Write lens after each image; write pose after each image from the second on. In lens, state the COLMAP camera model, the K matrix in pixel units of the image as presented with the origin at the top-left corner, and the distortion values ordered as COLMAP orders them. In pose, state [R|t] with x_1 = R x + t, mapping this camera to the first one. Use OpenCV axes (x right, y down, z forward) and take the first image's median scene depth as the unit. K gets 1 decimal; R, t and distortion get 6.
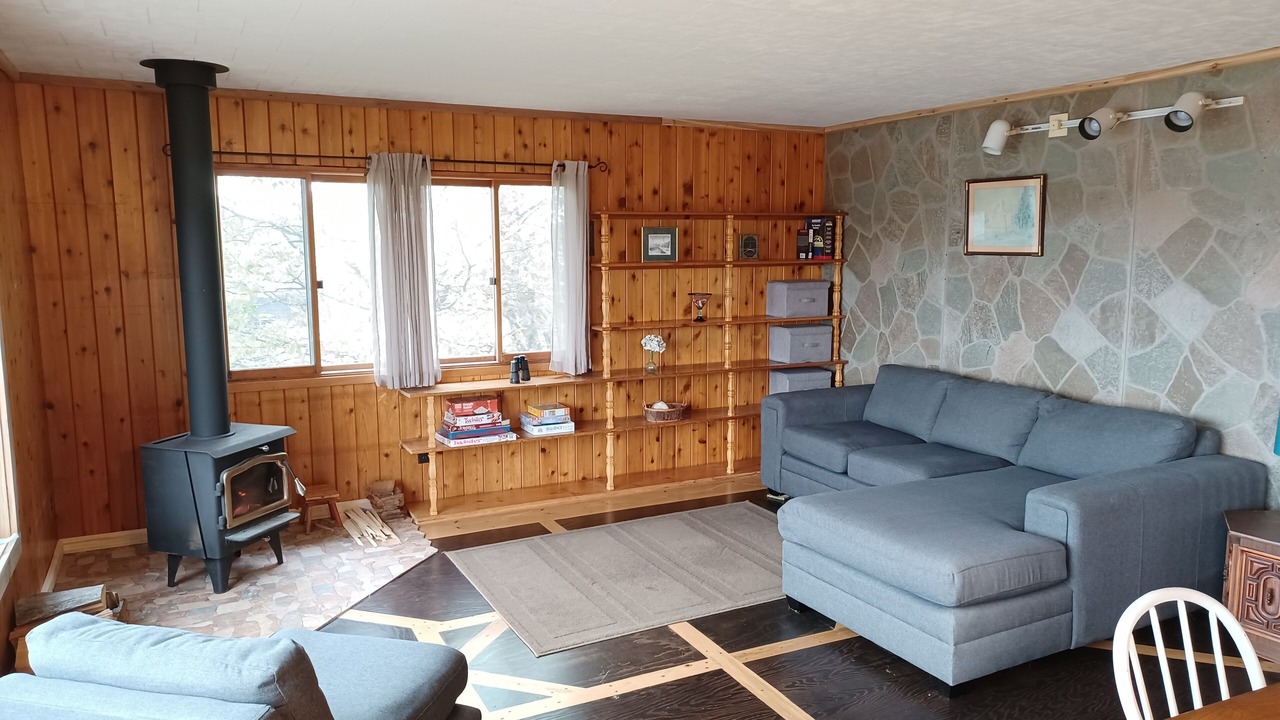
lens RADIAL K [[944.0, 0, 640.0], [0, 944.0, 360.0], [0, 0, 1]] dist [0.162963, -0.136448]
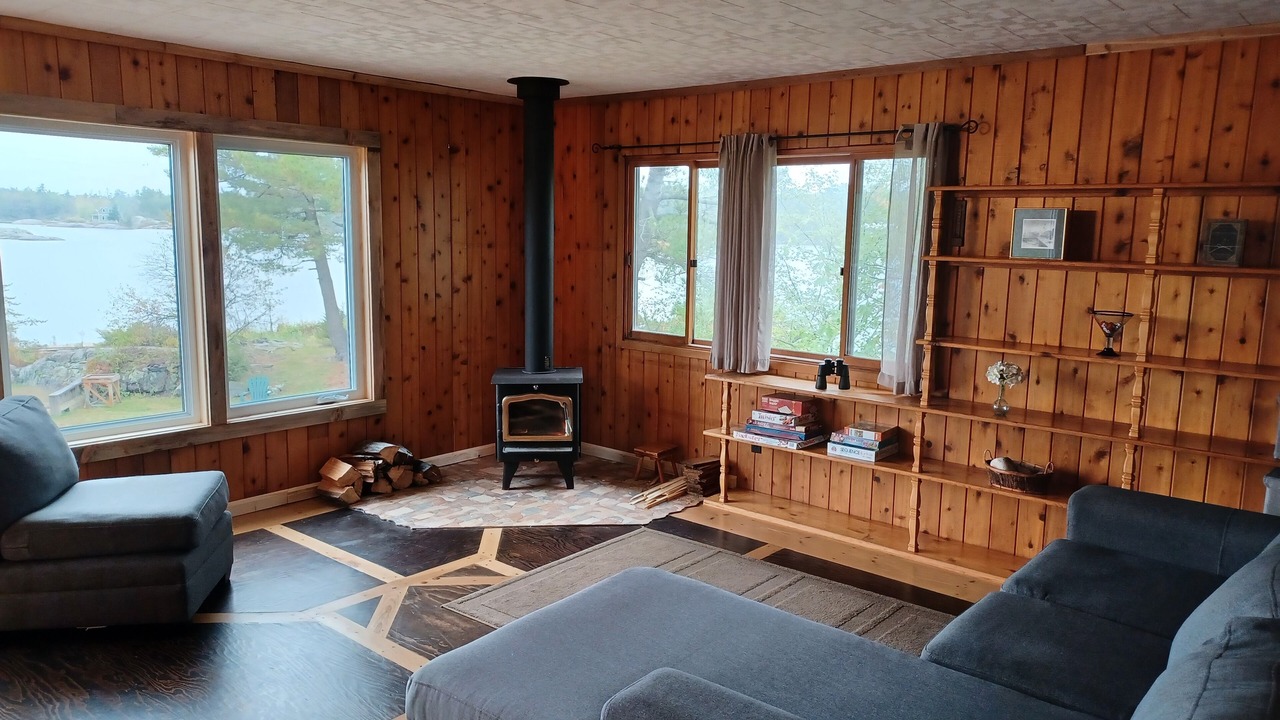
lens RADIAL K [[944.0, 0, 640.0], [0, 944.0, 360.0], [0, 0, 1]] dist [0.162963, -0.136448]
pose [[0.390438, 0.145103, -0.909122, 0.590979], [-0.146479, 0.984713, 0.094260, -0.058934], [0.908902, 0.096365, 0.405723, 0.489846]]
